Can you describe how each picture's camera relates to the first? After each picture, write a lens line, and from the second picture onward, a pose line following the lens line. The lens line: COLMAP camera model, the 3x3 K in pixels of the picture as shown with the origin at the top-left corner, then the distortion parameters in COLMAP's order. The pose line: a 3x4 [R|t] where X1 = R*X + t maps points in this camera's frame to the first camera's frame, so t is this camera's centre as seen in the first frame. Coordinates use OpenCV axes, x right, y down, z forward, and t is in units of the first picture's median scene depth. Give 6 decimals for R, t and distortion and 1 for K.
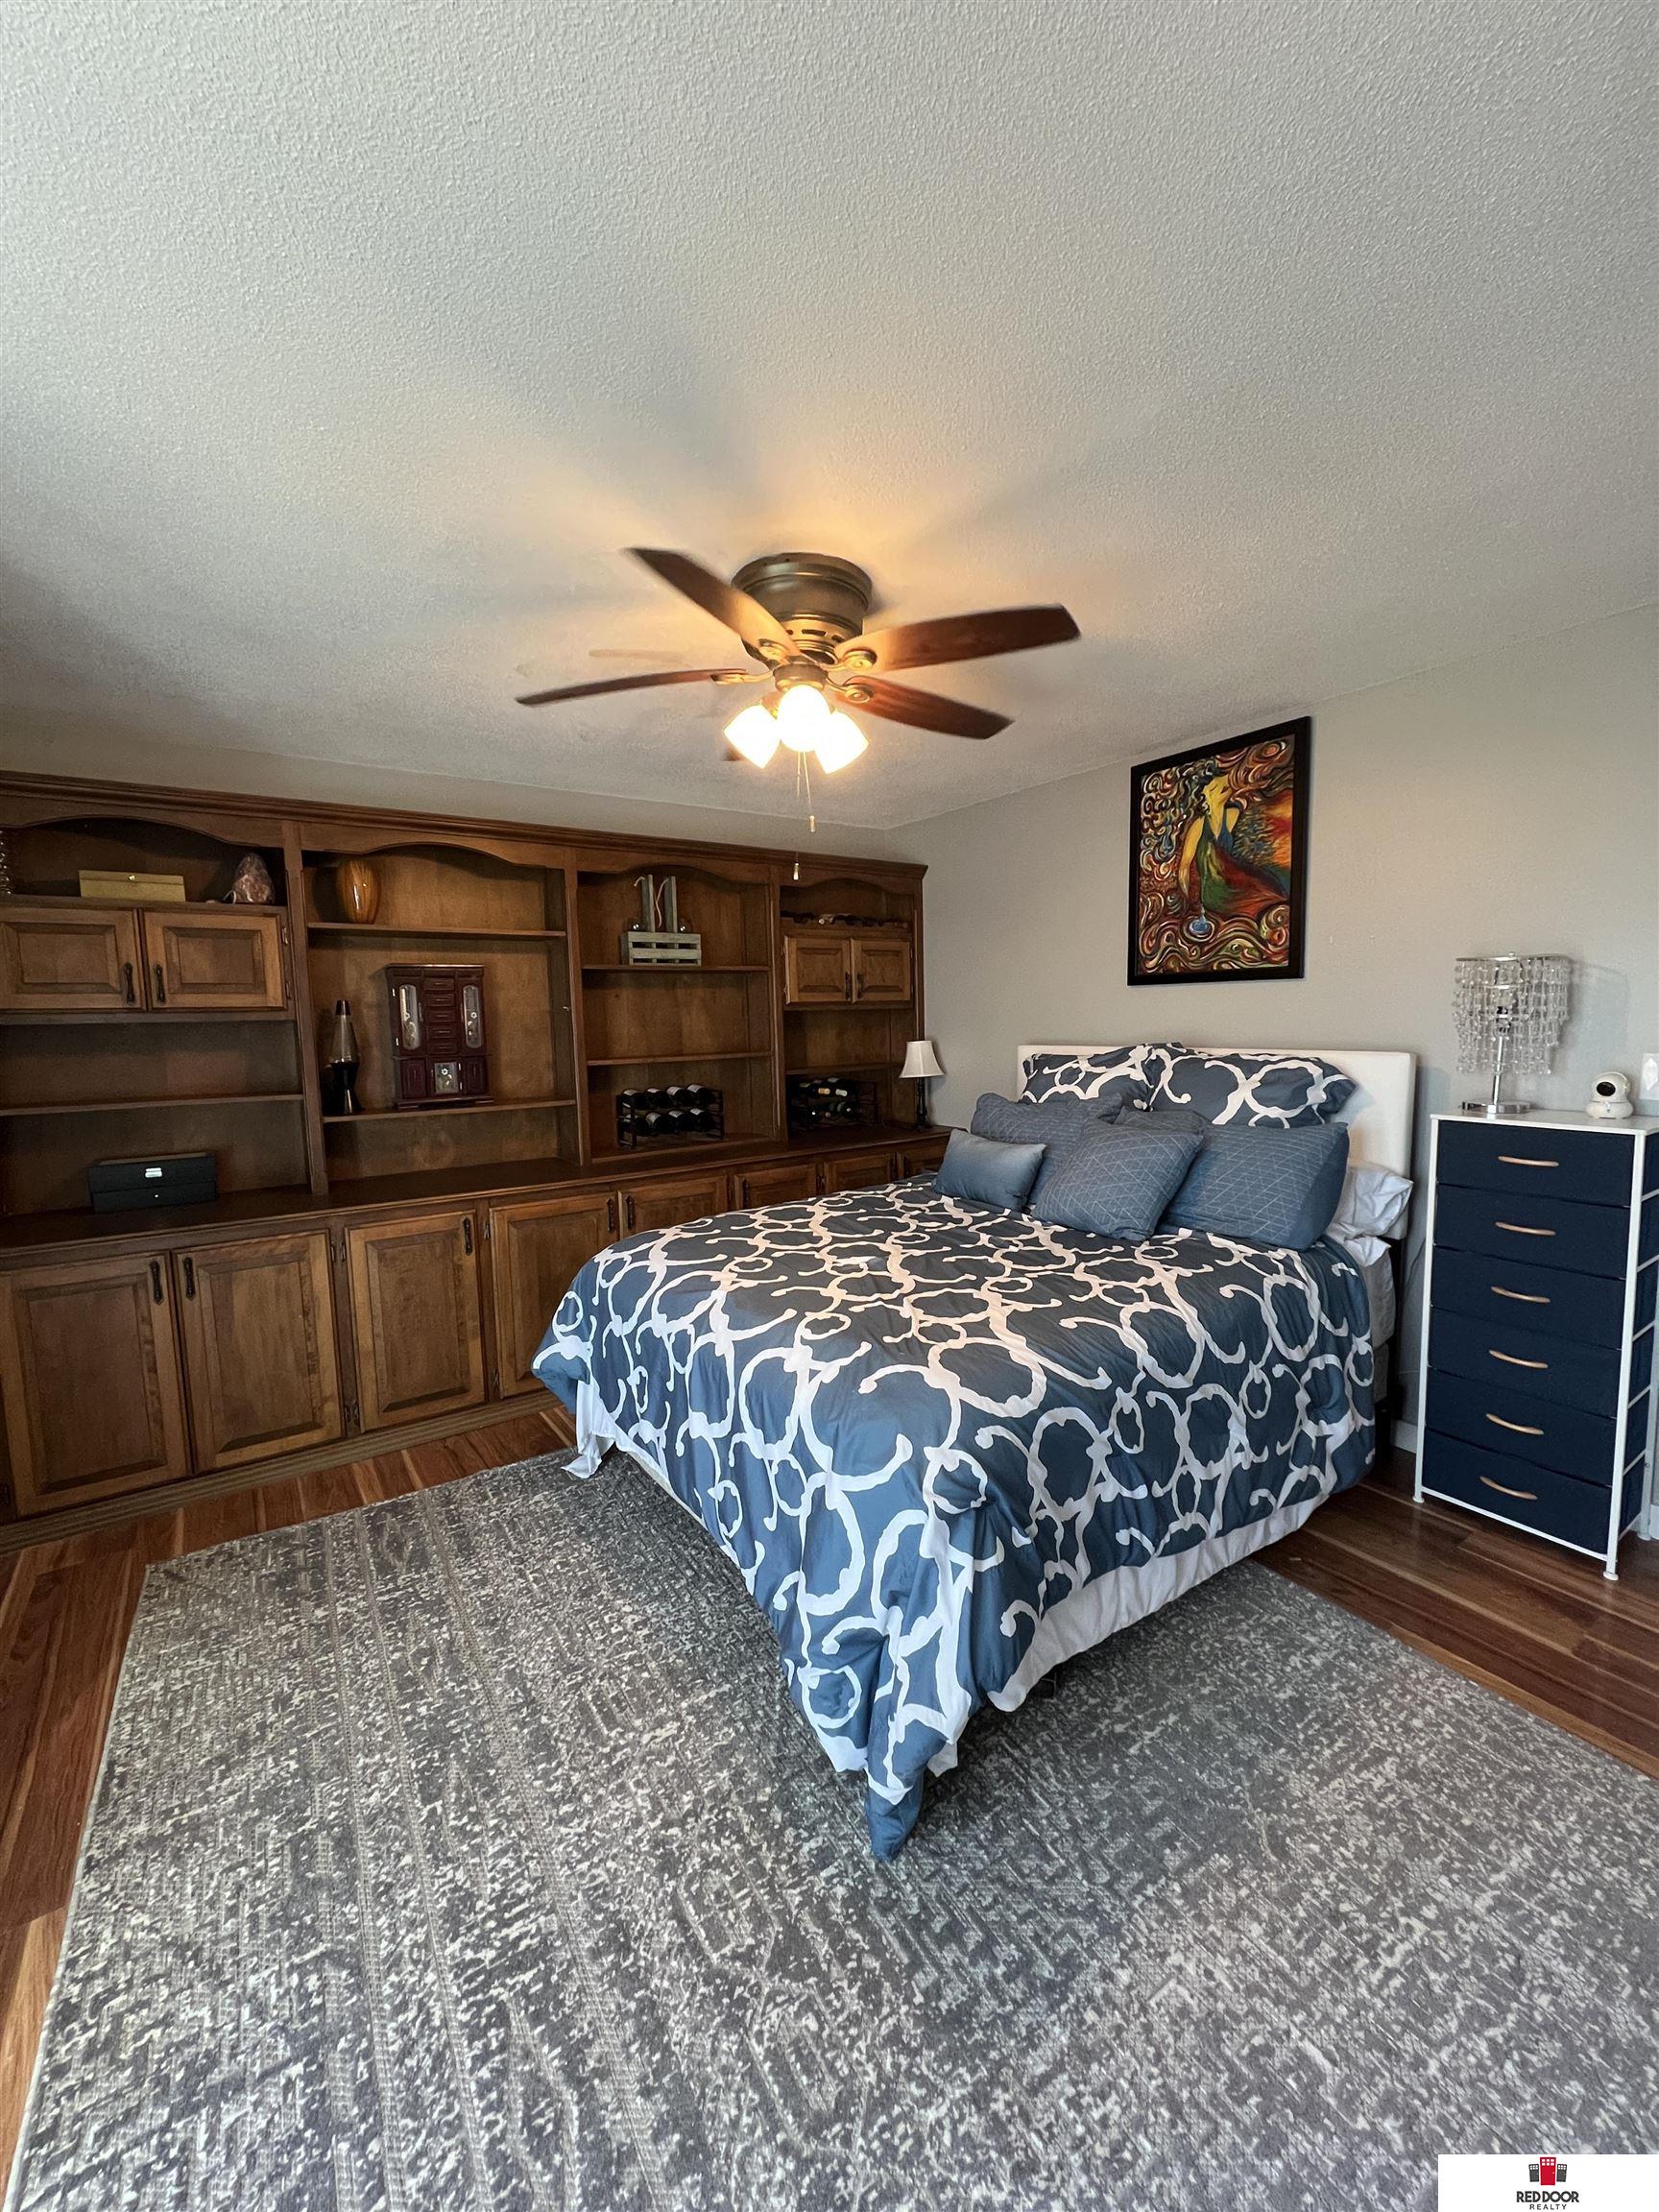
lens RADIAL K [[883.5, 0, 828.7], [0, 883.5, 1105.2], [0, 0, 1]] dist [0.000110, -0.000740]
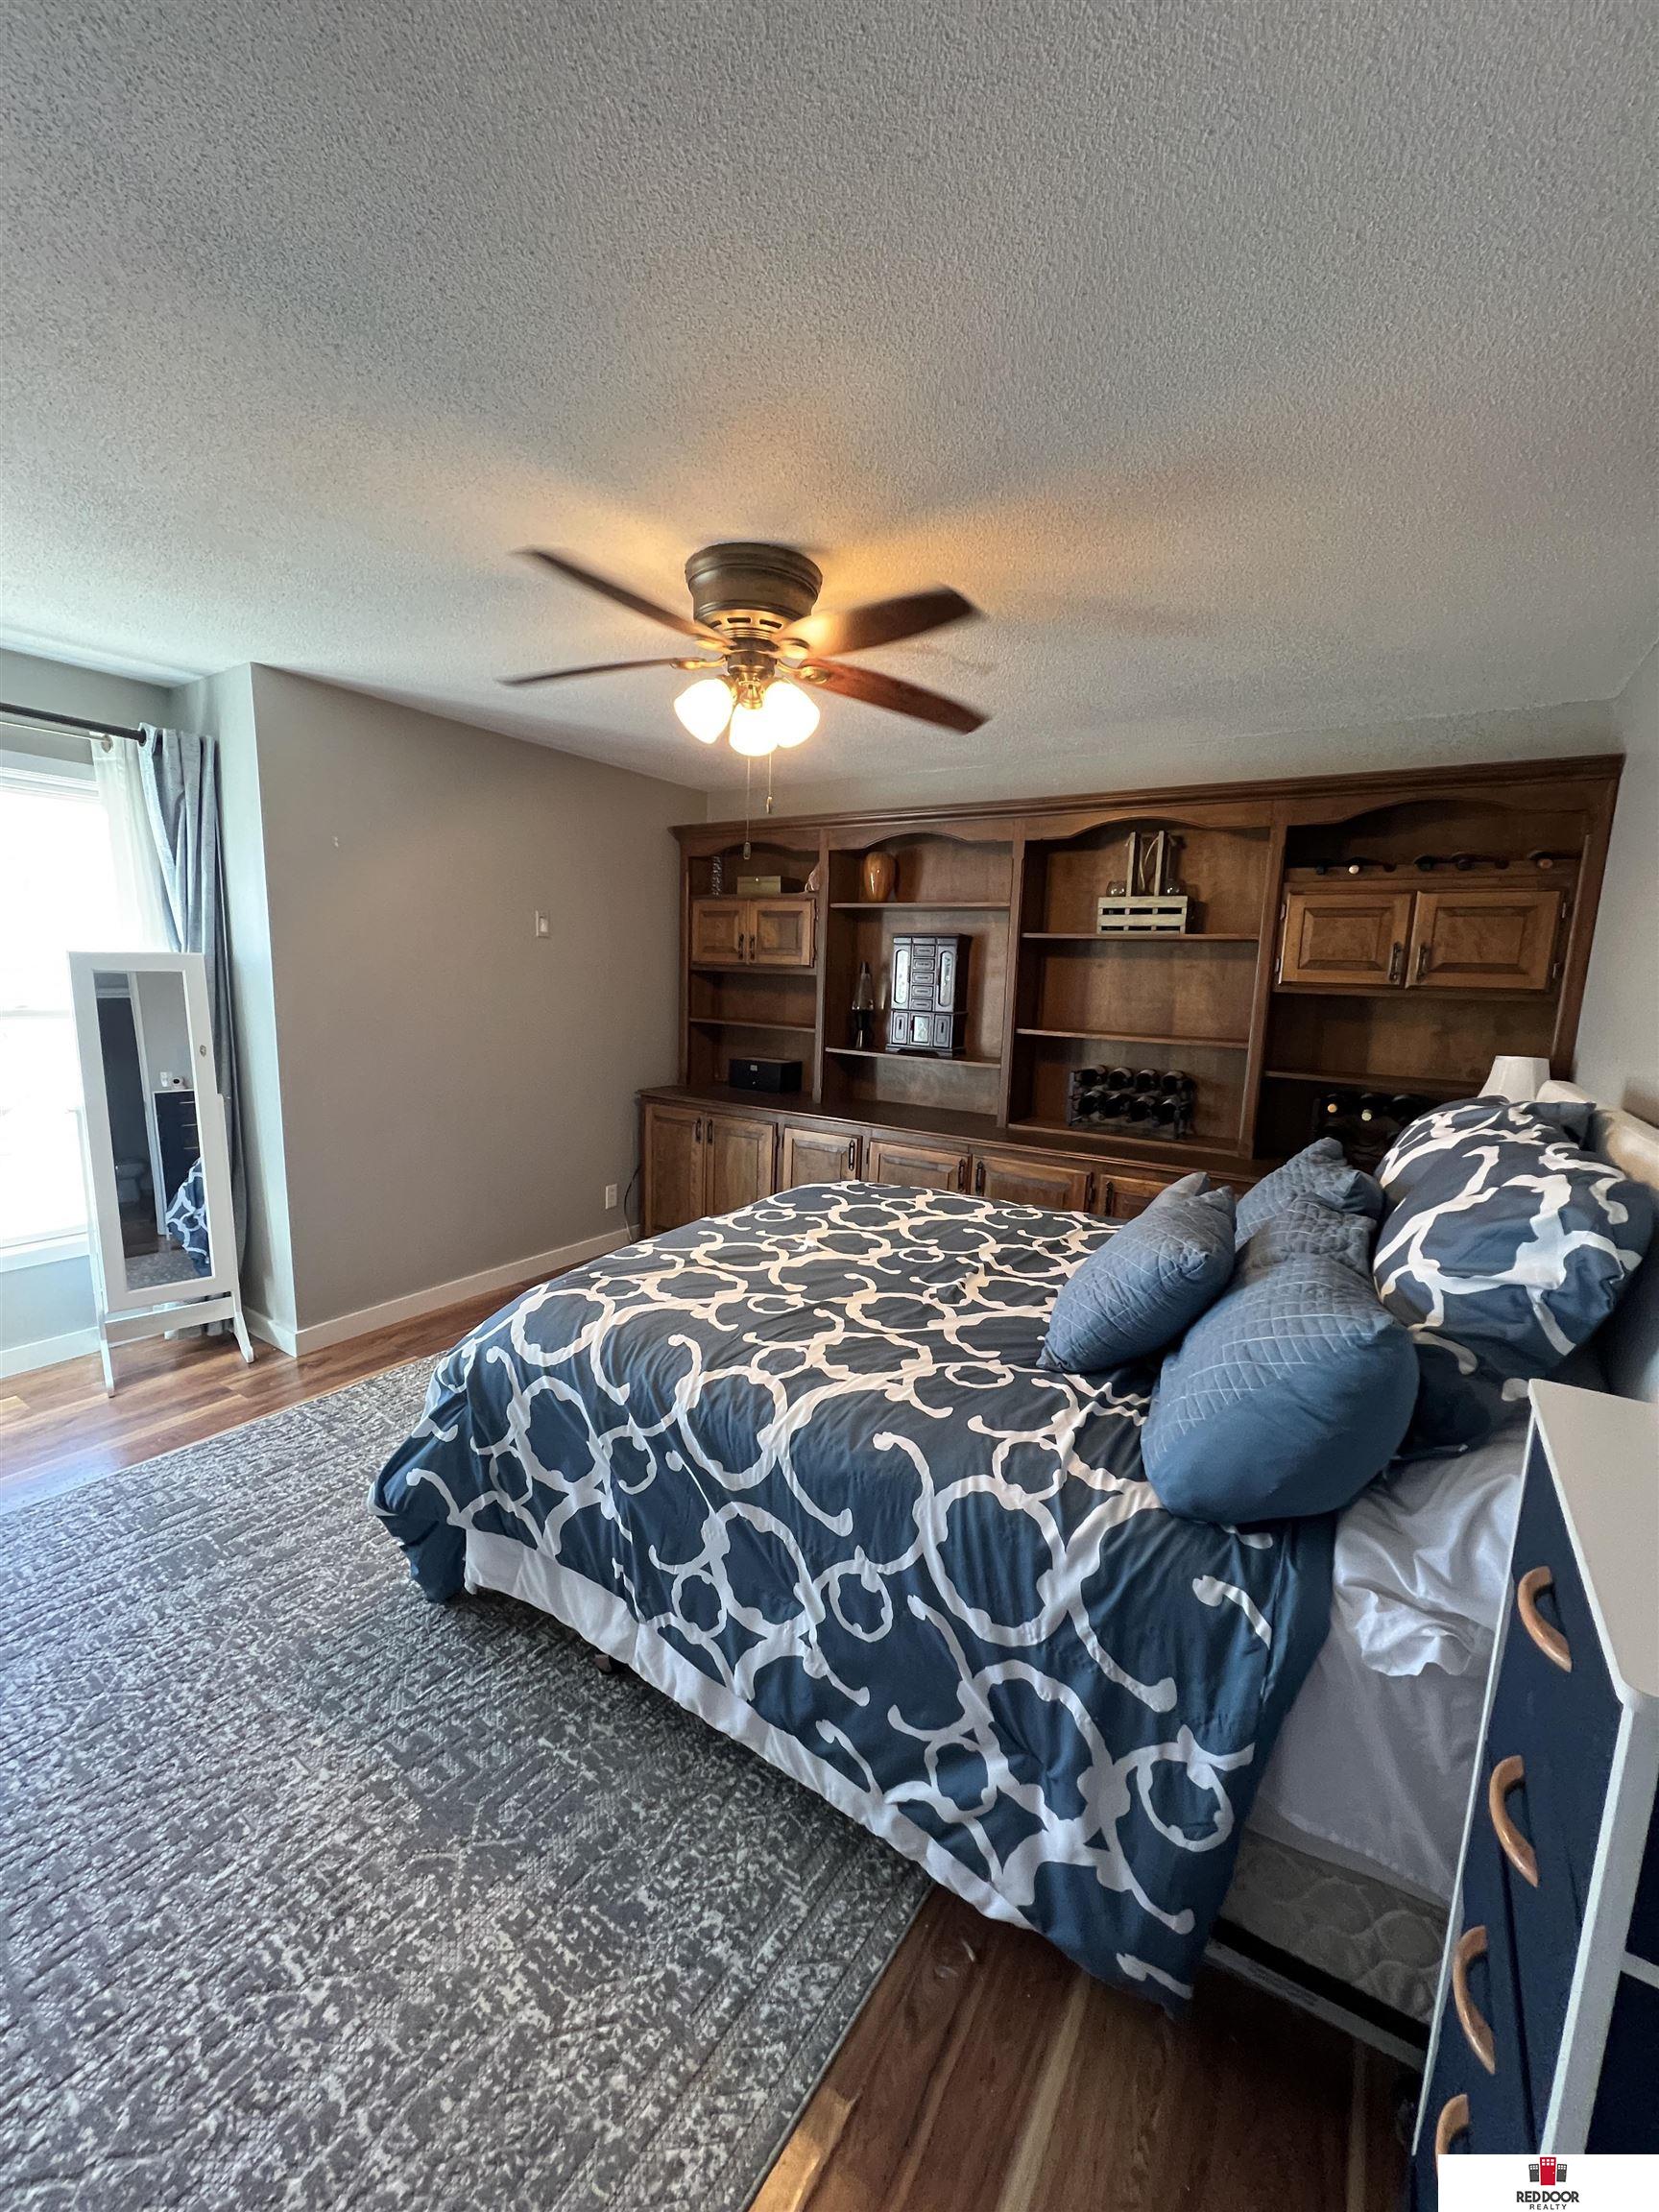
lens RADIAL K [[883.5, 0, 827.5], [0, 883.5, 1103.4], [0, 0, 1]] dist [0.000110, -0.000740]
pose [[0.377120, 0.174937, -0.909493, 0.994863], [-0.133405, 0.982019, 0.133571, -0.121620], [0.916506, 0.070958, 0.393677, 0.679297]]
